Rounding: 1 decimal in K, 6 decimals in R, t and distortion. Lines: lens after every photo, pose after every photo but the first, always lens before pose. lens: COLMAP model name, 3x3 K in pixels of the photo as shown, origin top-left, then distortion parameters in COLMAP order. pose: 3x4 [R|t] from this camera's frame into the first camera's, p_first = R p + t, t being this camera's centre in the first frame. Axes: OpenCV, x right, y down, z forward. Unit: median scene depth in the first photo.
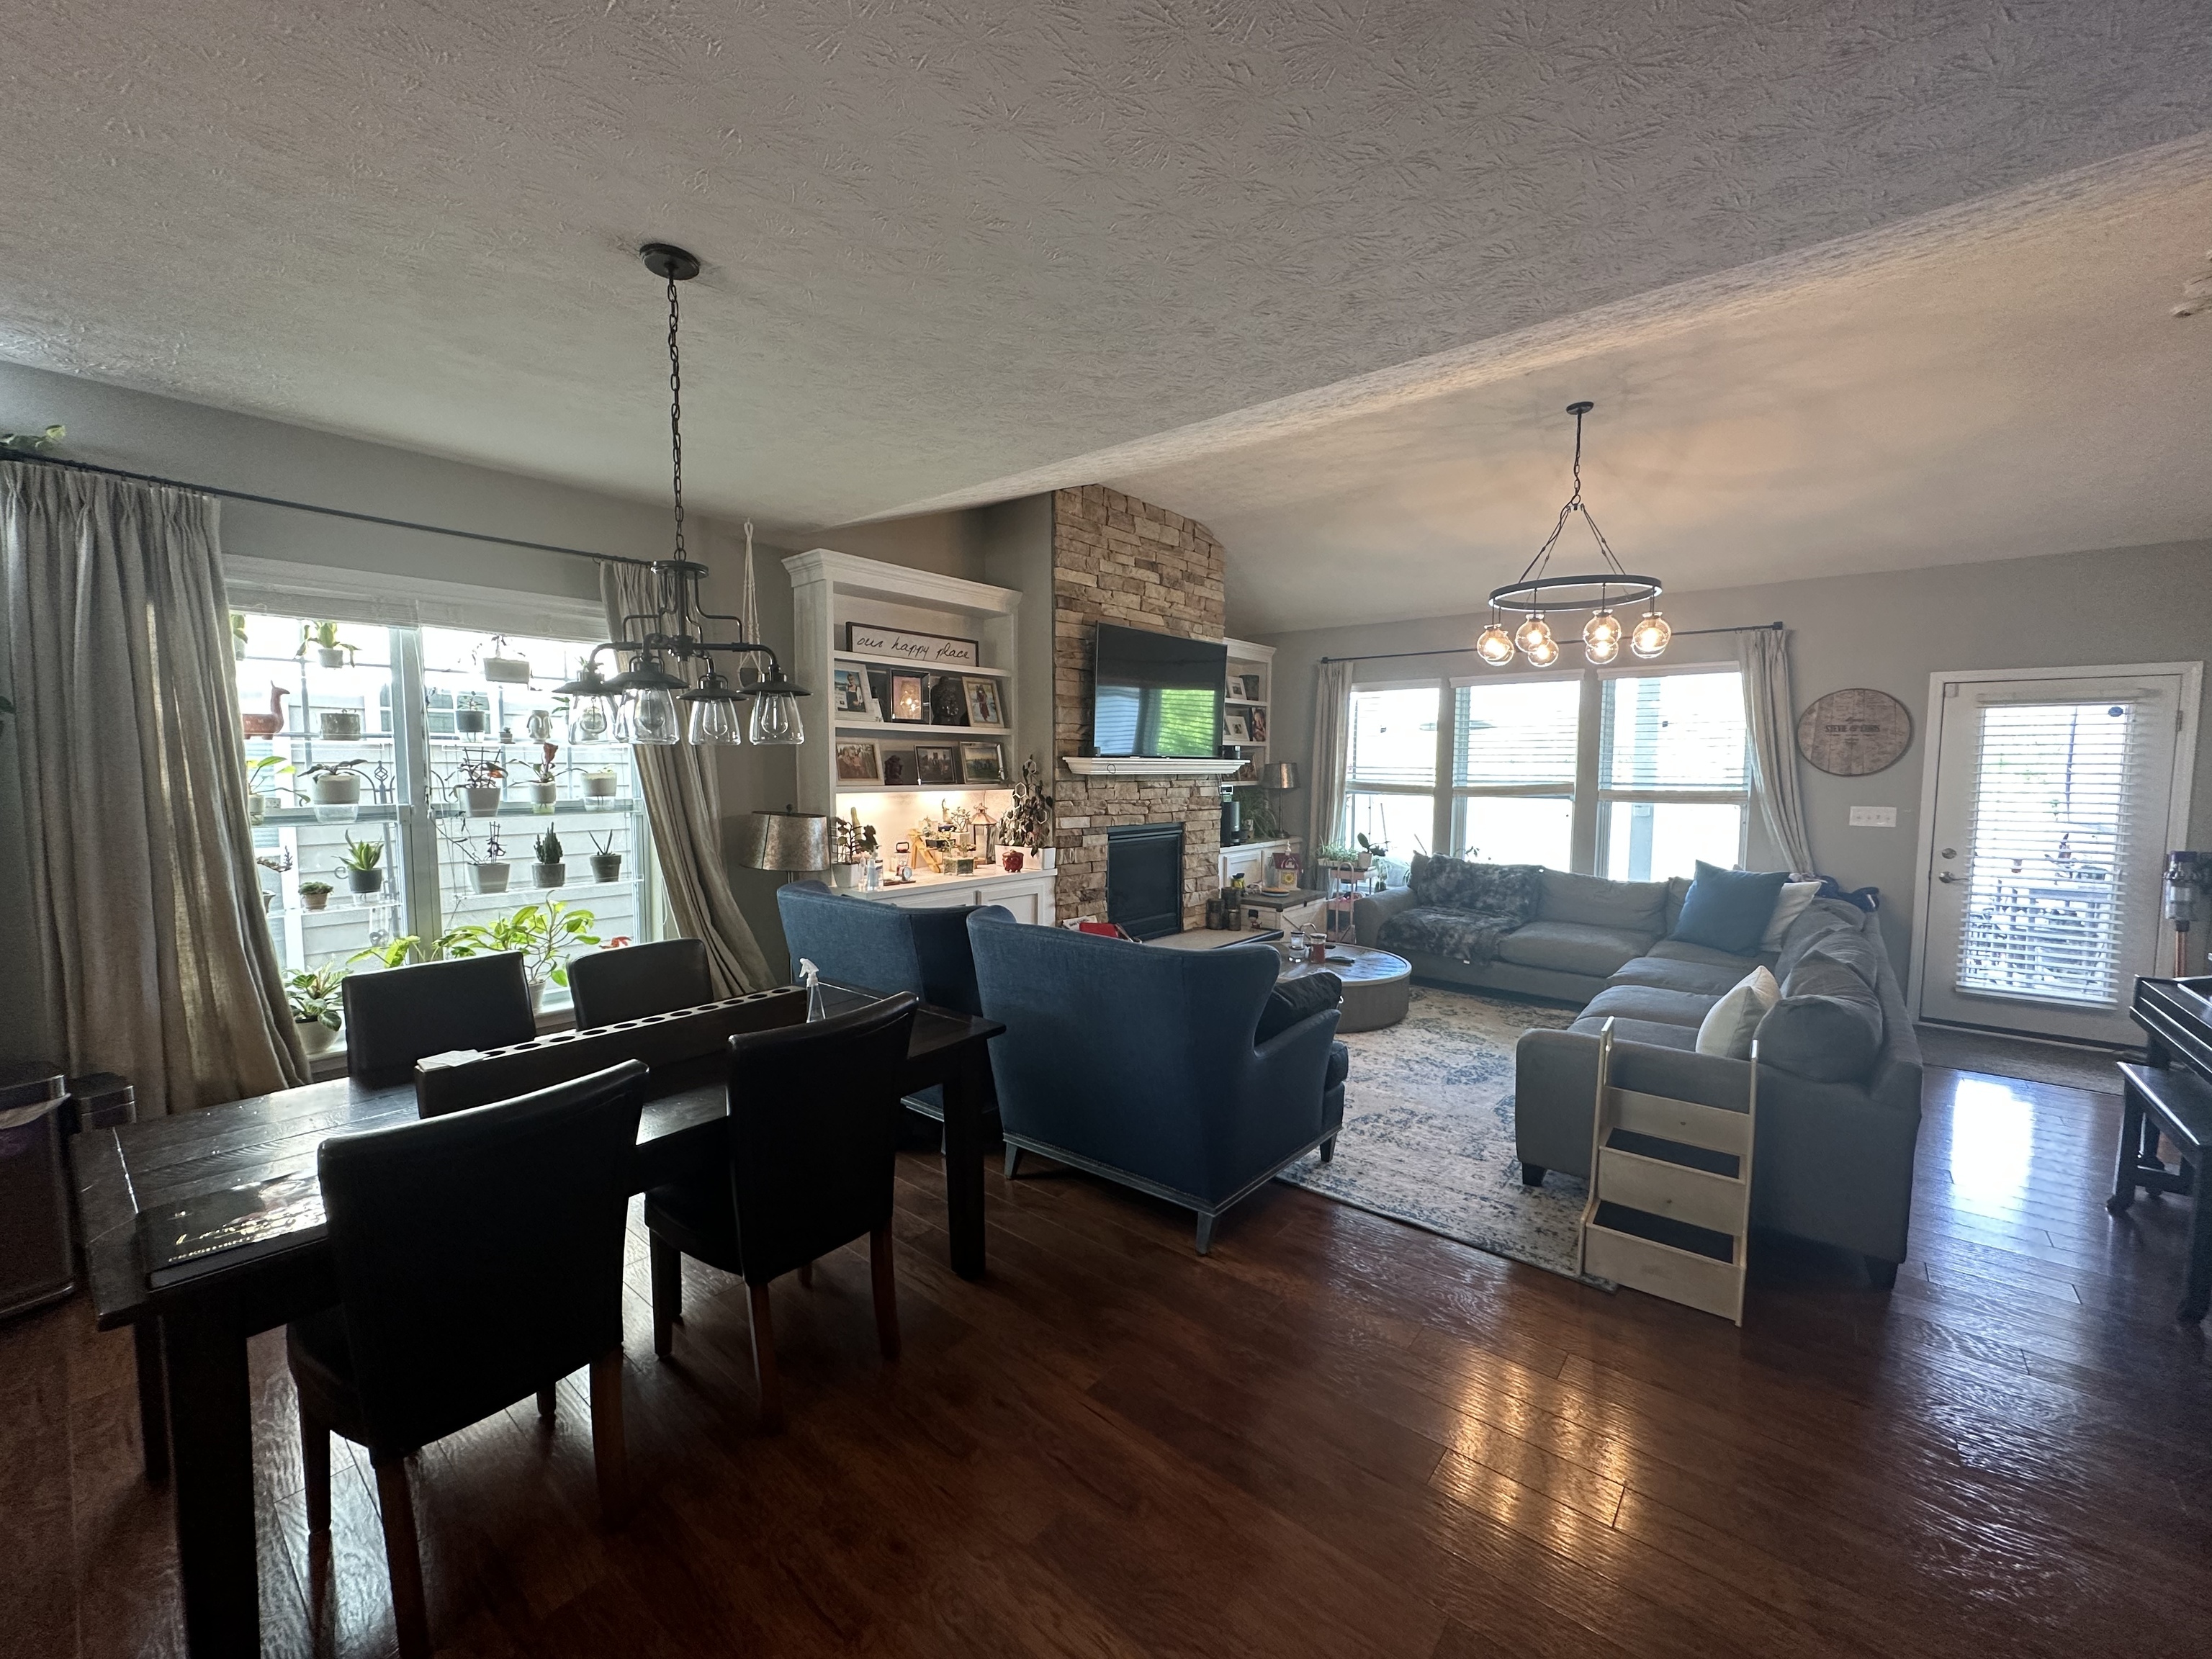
lens RADIAL K [[886.3, 0, 1107.4], [0, 886.3, 830.6], [0, 0, 1]] dist [0.000566, -0.000216]
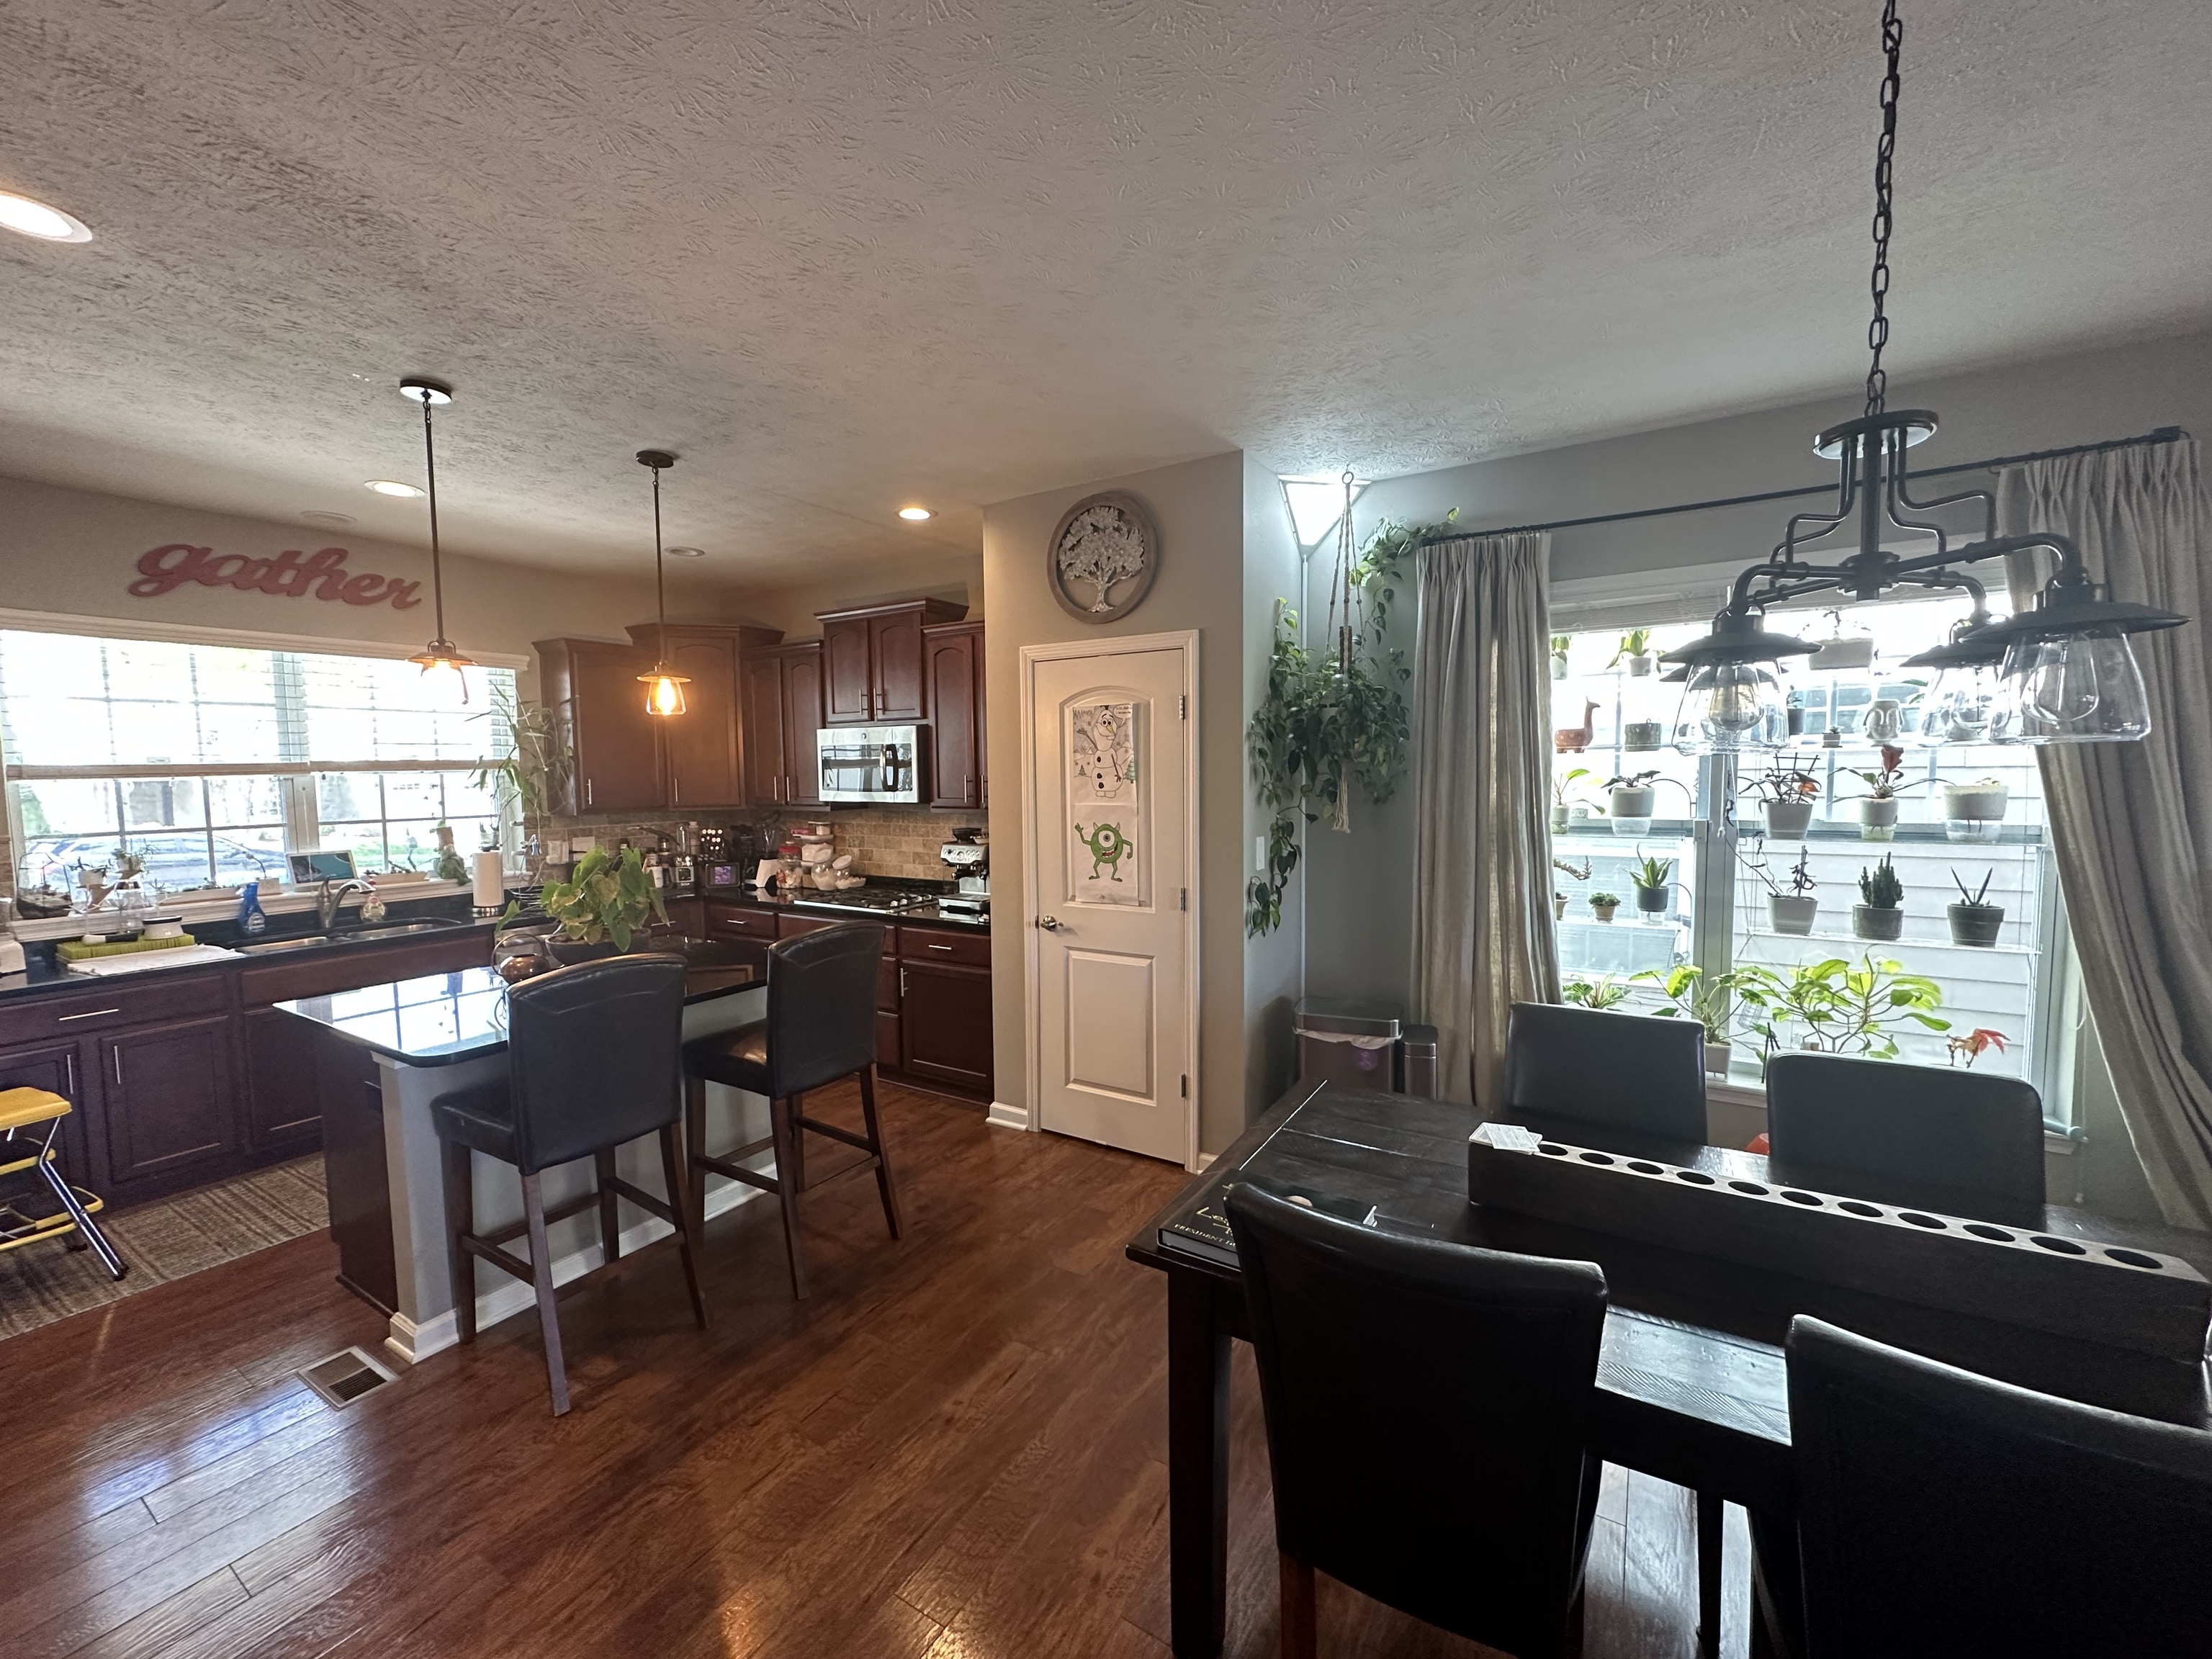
lens RADIAL K [[886.3, 0, 1111.5], [0, 886.3, 832.0], [0, 0, 1]] dist [0.000566, -0.000216]
pose [[0.136666, 0.054701, -0.989106, 0.014590], [-0.063862, 0.996884, 0.046307, -0.021071], [0.988557, 0.056838, 0.139733, 0.289119]]
